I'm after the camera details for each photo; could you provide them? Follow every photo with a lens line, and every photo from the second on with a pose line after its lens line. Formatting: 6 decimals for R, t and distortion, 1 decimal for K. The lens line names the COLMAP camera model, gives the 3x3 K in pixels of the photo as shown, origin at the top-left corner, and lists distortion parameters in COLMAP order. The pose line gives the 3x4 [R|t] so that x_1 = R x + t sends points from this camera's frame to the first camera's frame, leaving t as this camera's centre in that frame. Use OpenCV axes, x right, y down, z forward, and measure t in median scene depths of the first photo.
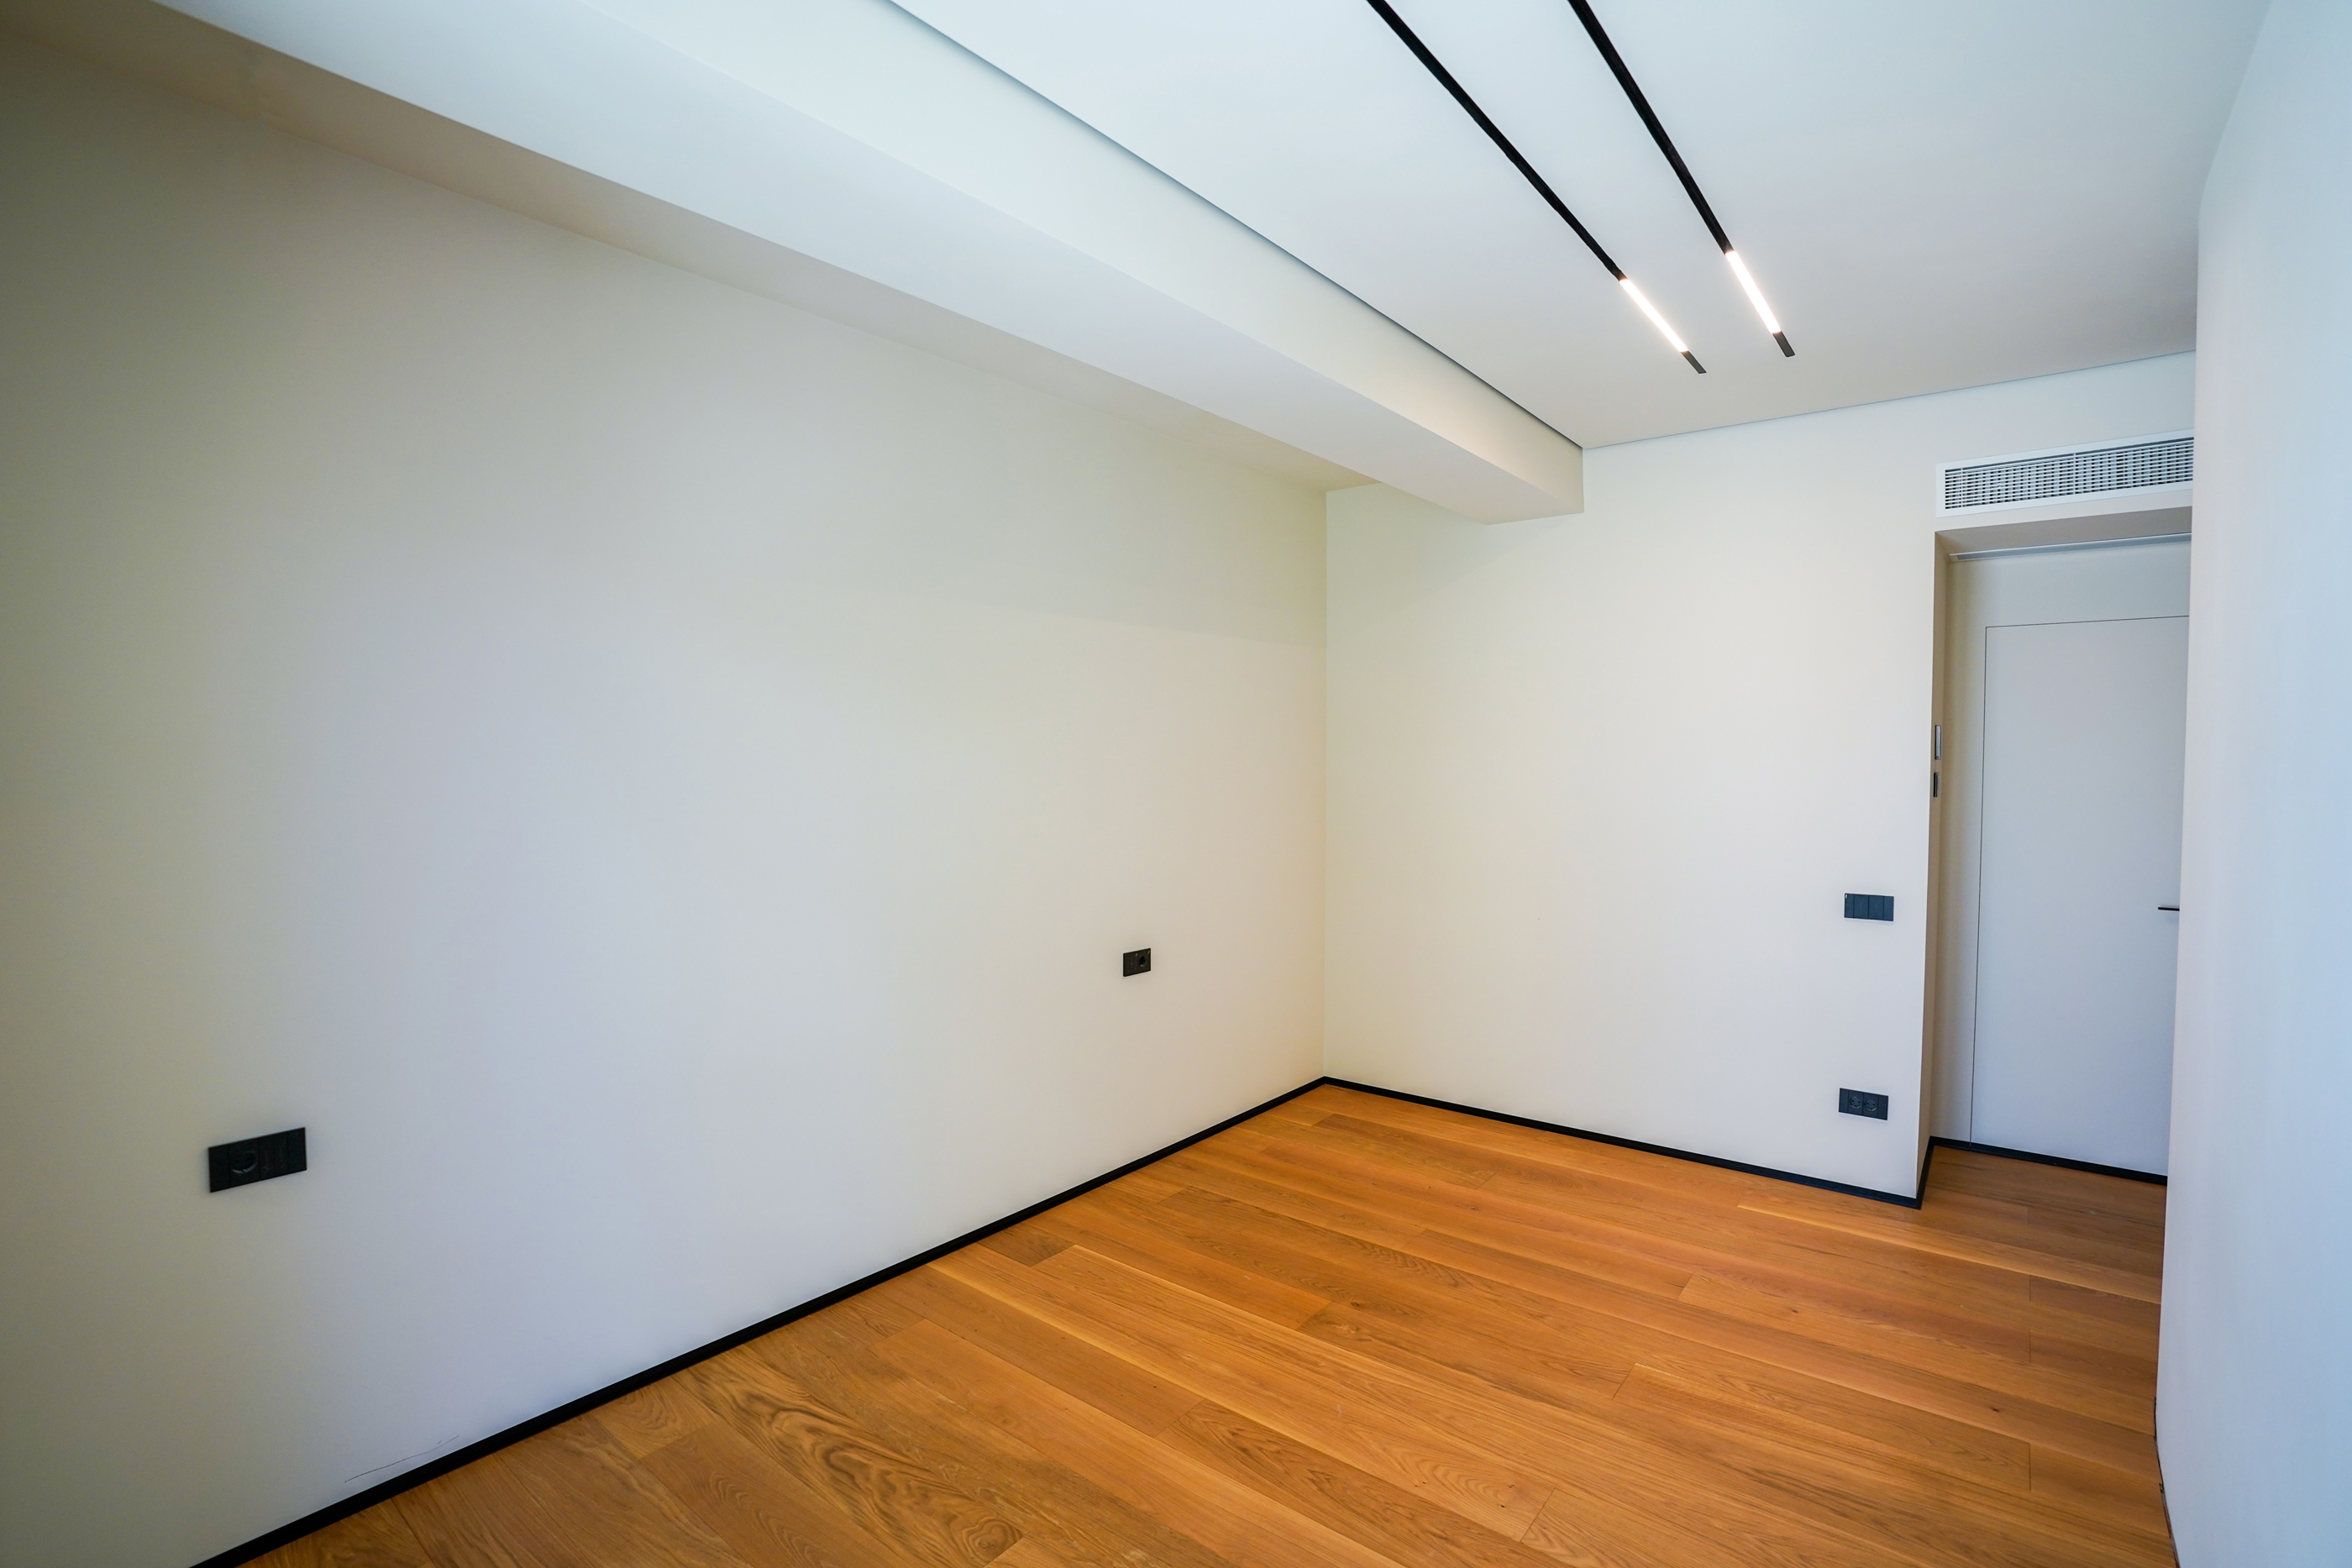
lens RADIAL K [[1082.5, 0, 1158.4], [0, 1082.5, 783.8], [0, 0, 1]] dist [-0.066198, 0.024429]
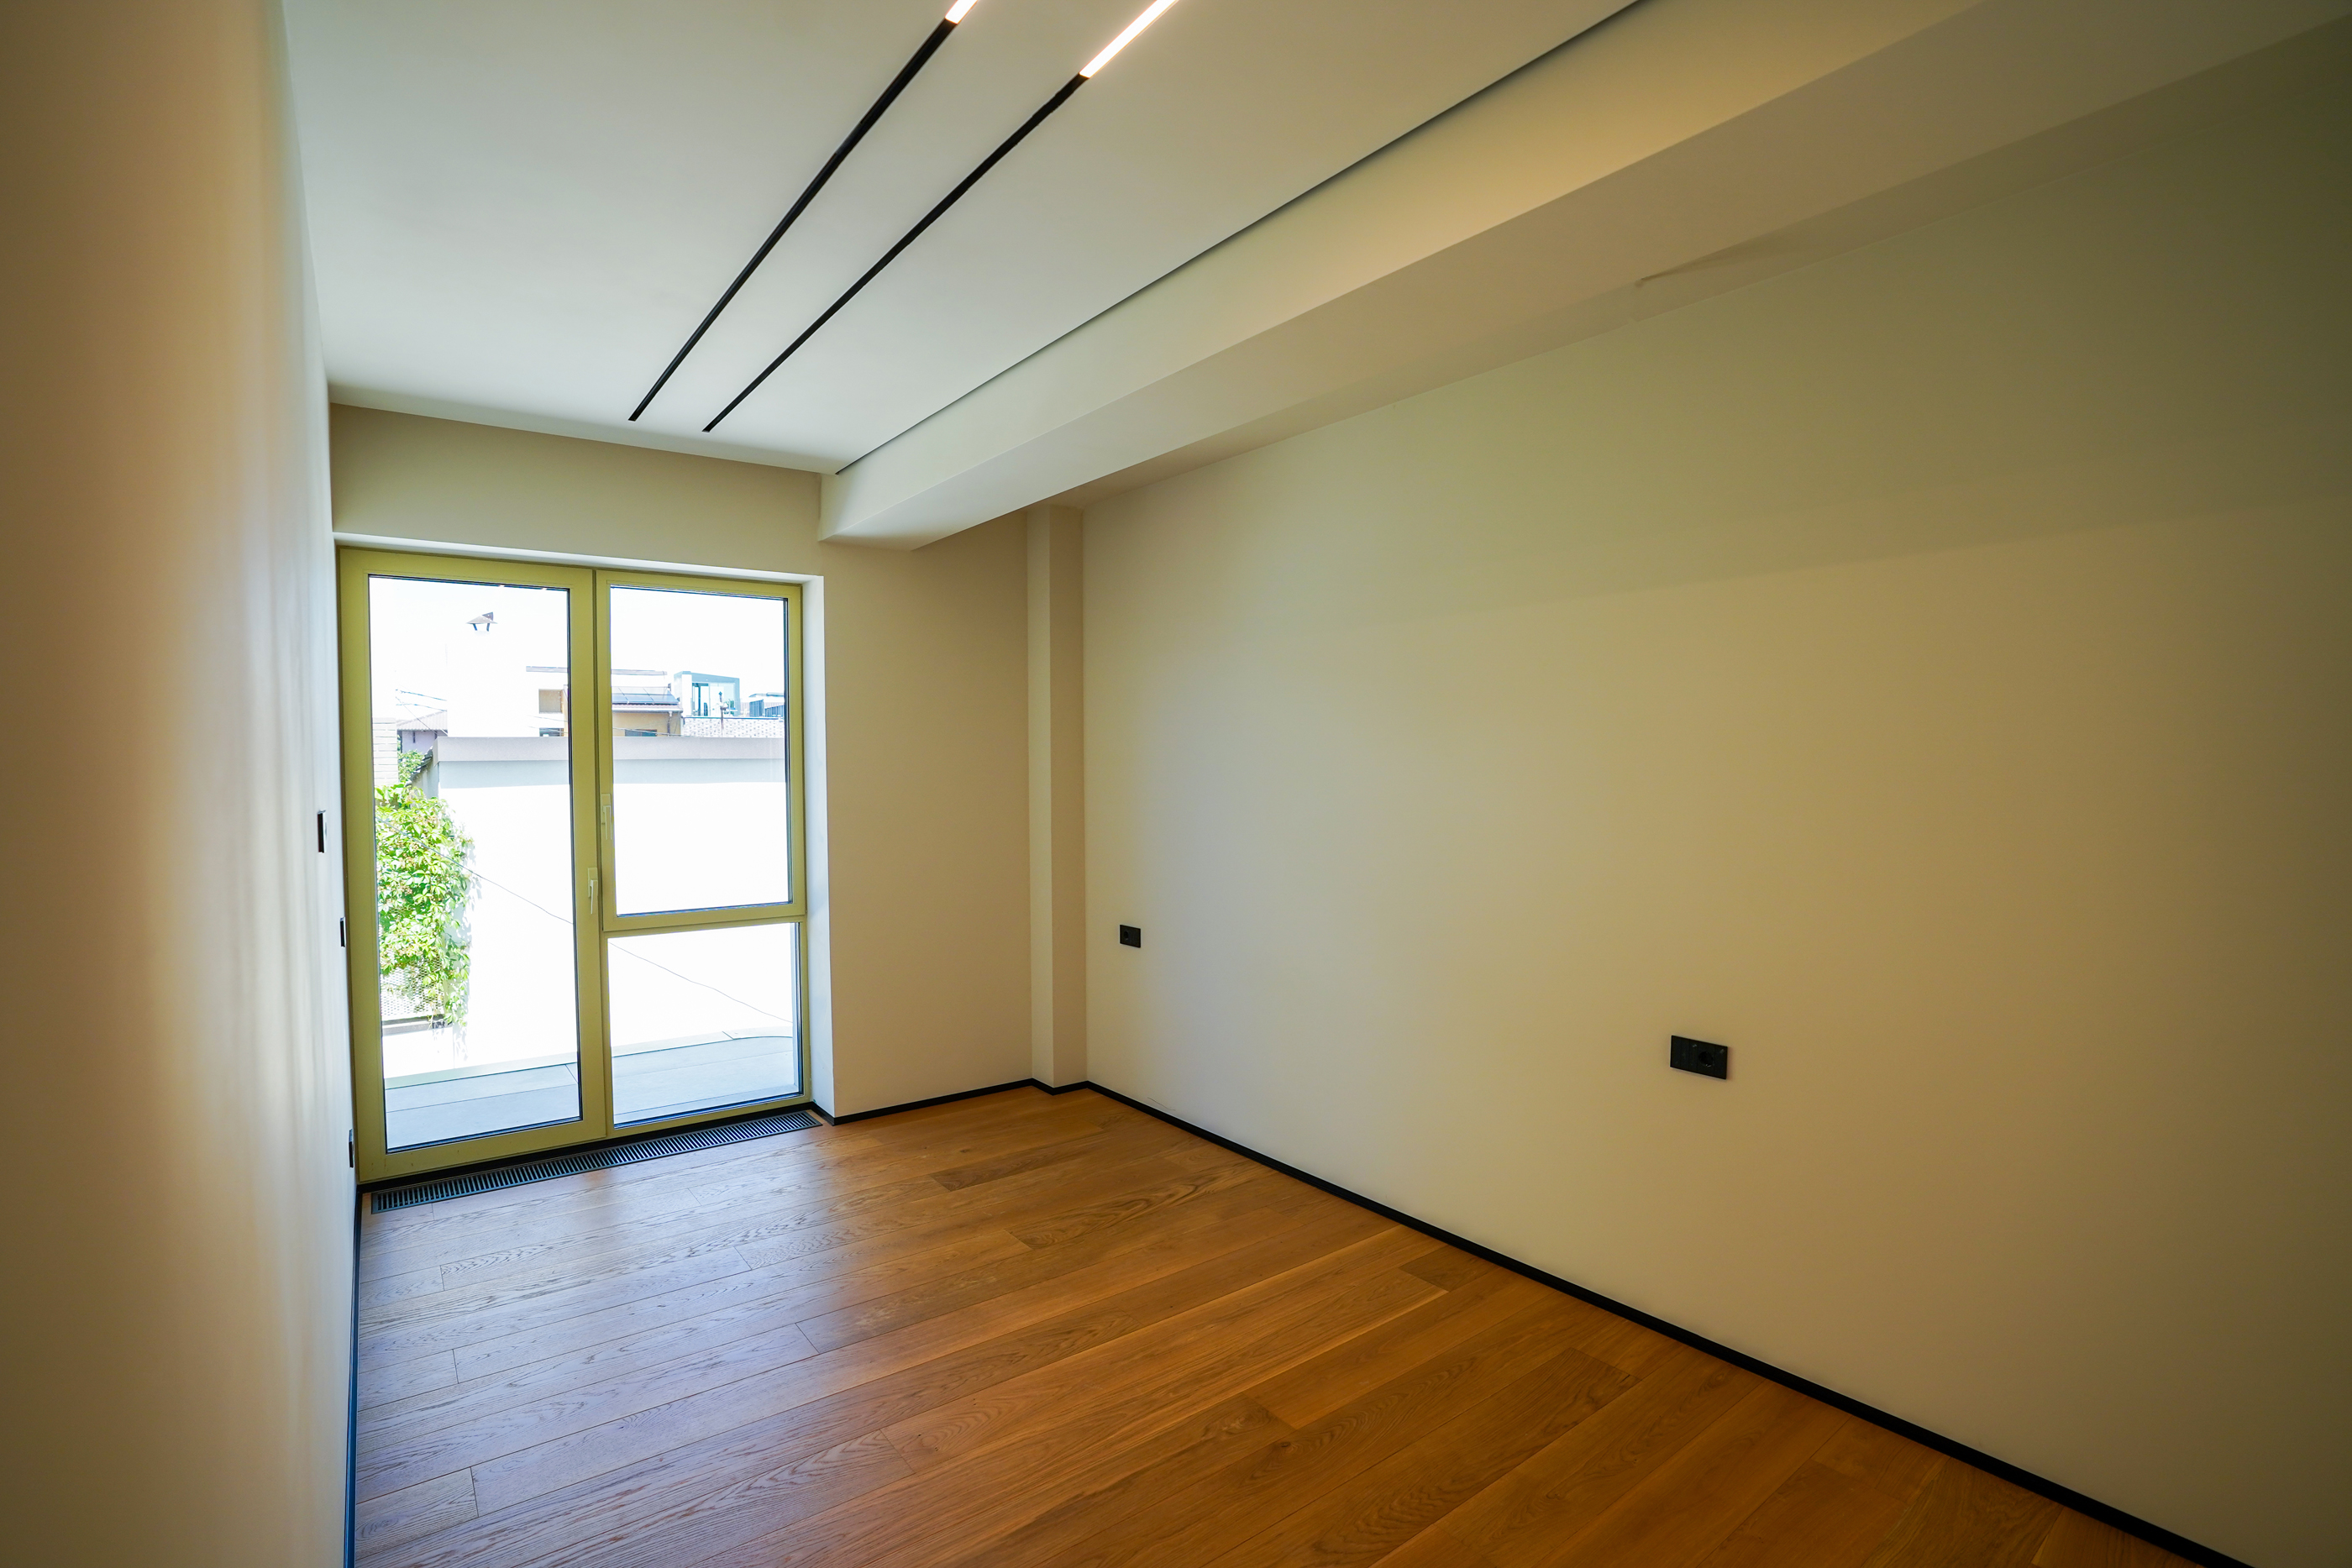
lens RADIAL K [[1082.5, 0, 1158.4], [0, 1082.5, 783.8], [0, 0, 1]] dist [-0.066198, 0.024429]
pose [[-0.238020, 0.019864, -0.971057, 1.111746], [-0.023936, 0.999367, 0.026310, -0.035055], [0.970965, 0.029505, -0.237394, 1.232087]]
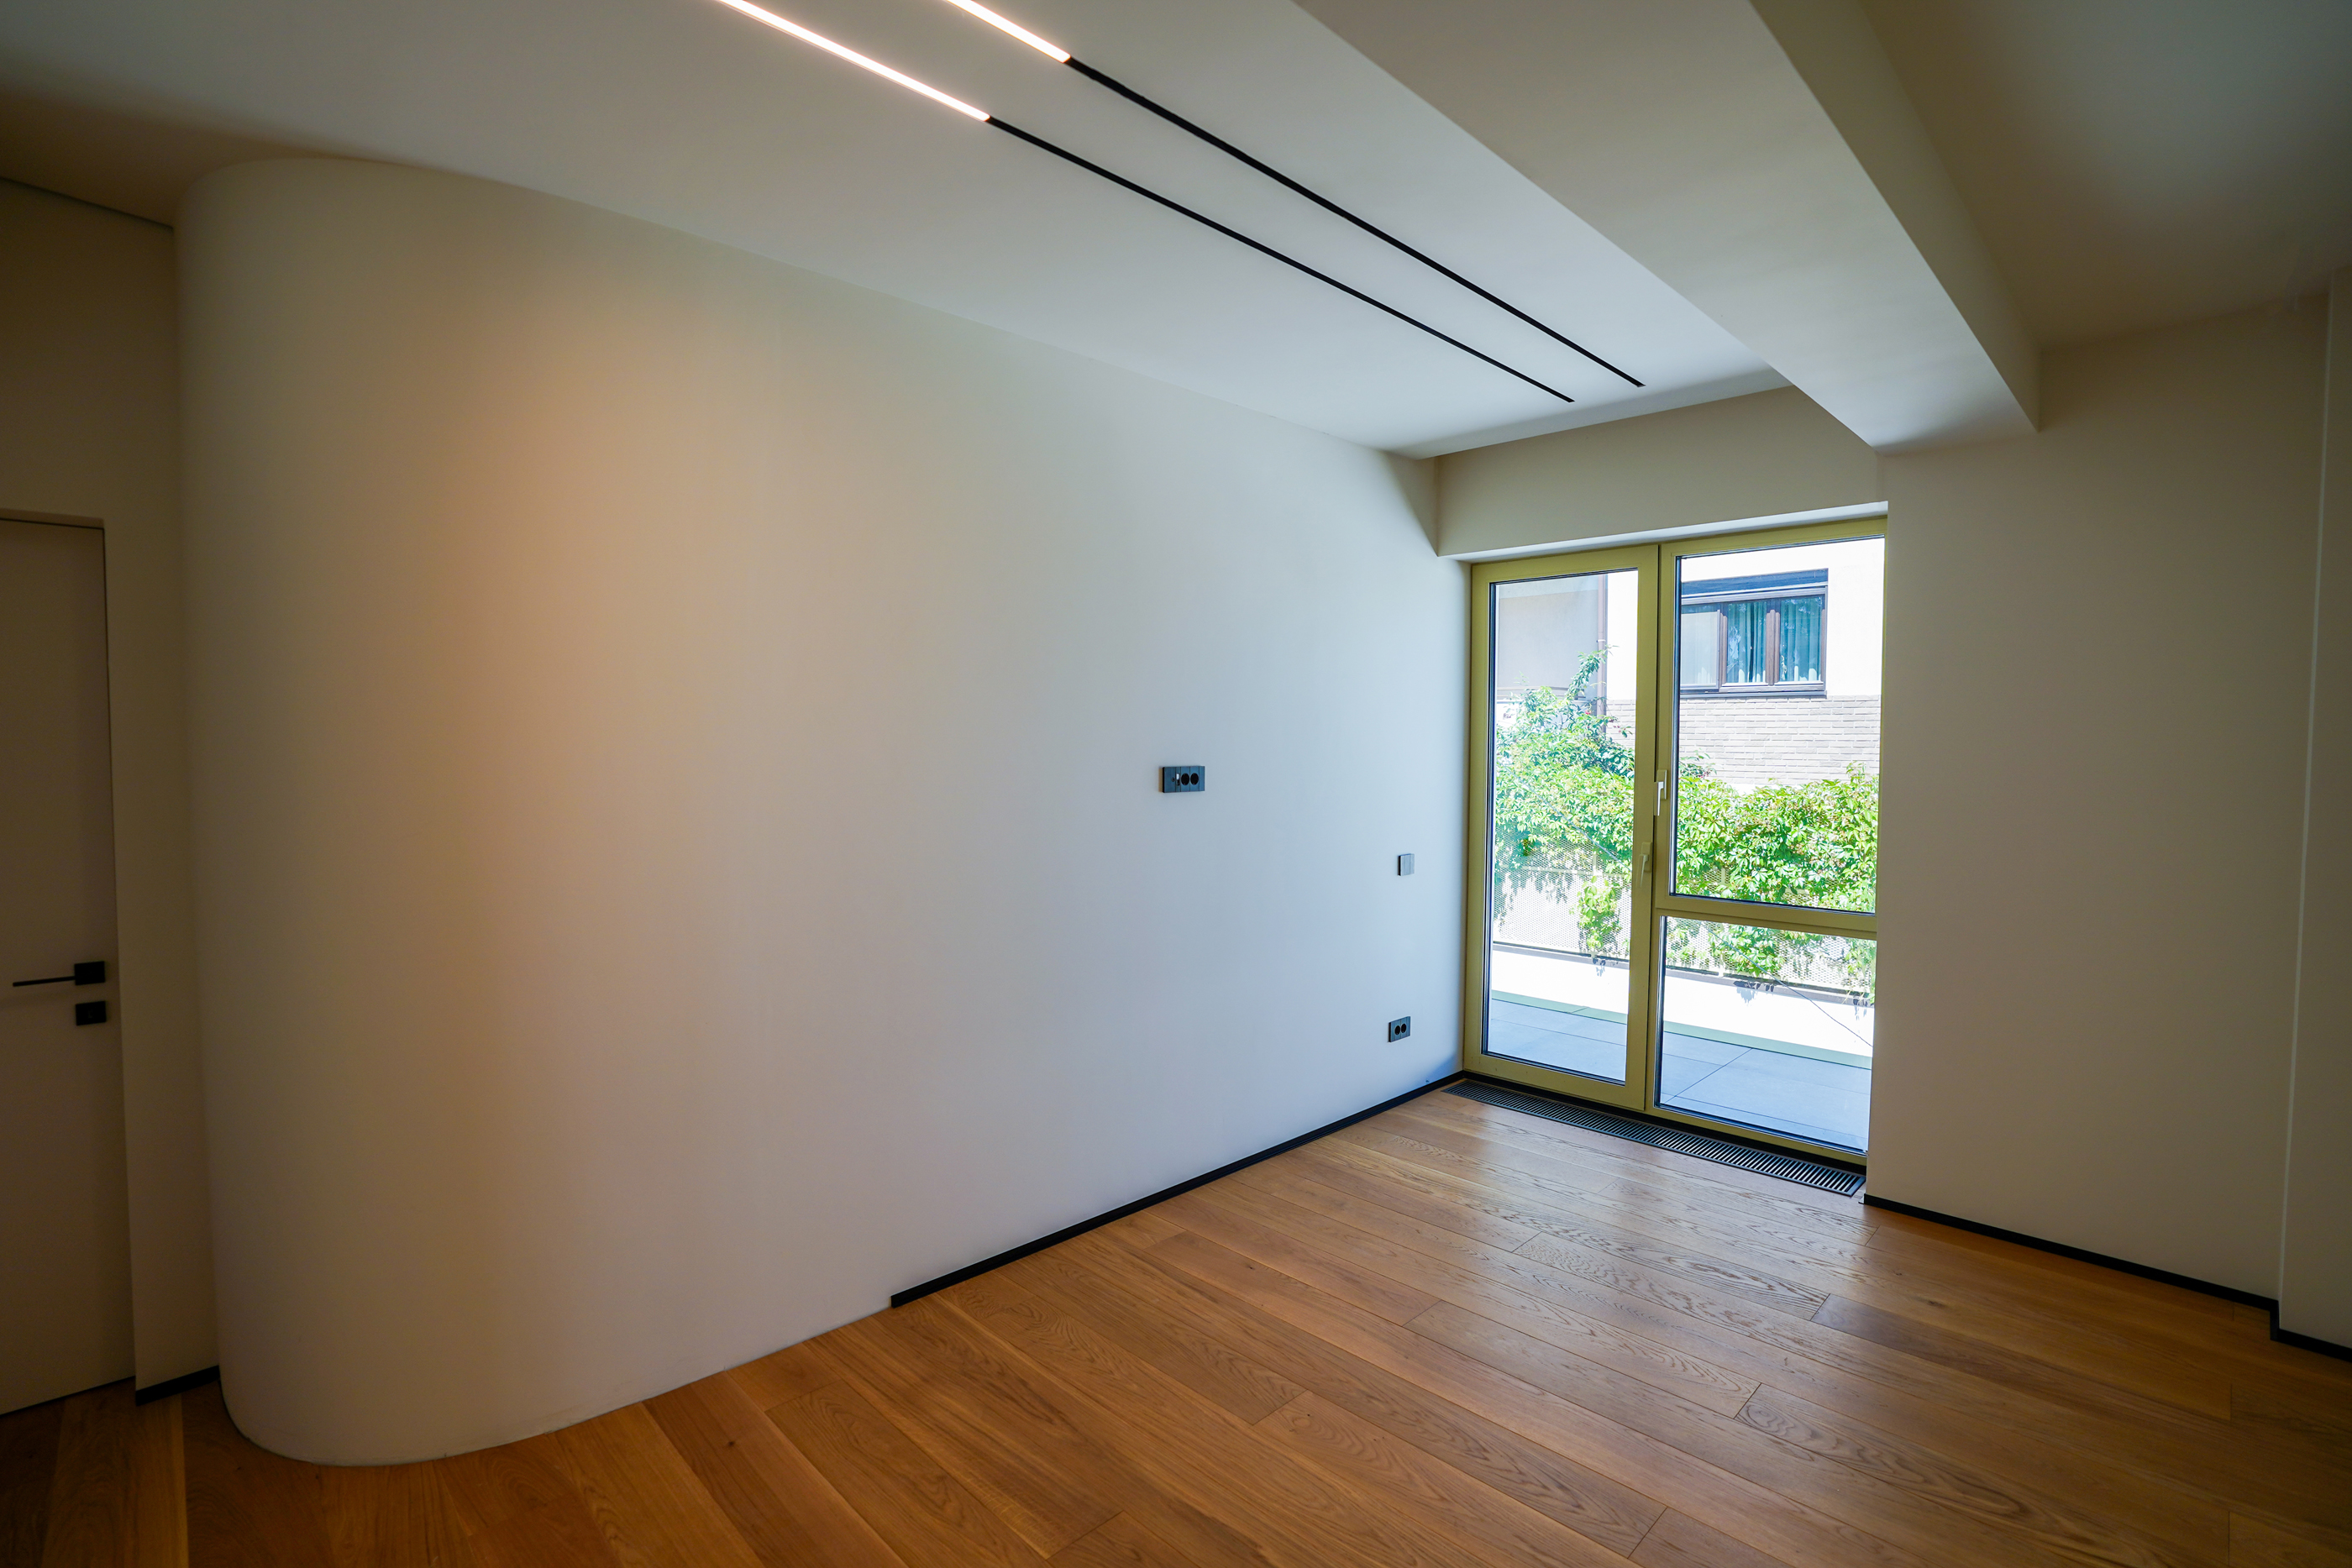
lens RADIAL K [[1082.5, 0, 1158.4], [0, 1082.5, 783.8], [0, 0, 1]] dist [-0.066198, 0.024429]
pose [[-0.993225, -0.010049, 0.115768, 0.299476], [-0.001608, 0.997347, 0.072775, -0.052741], [-0.116192, 0.072096, -0.990607, 1.720524]]
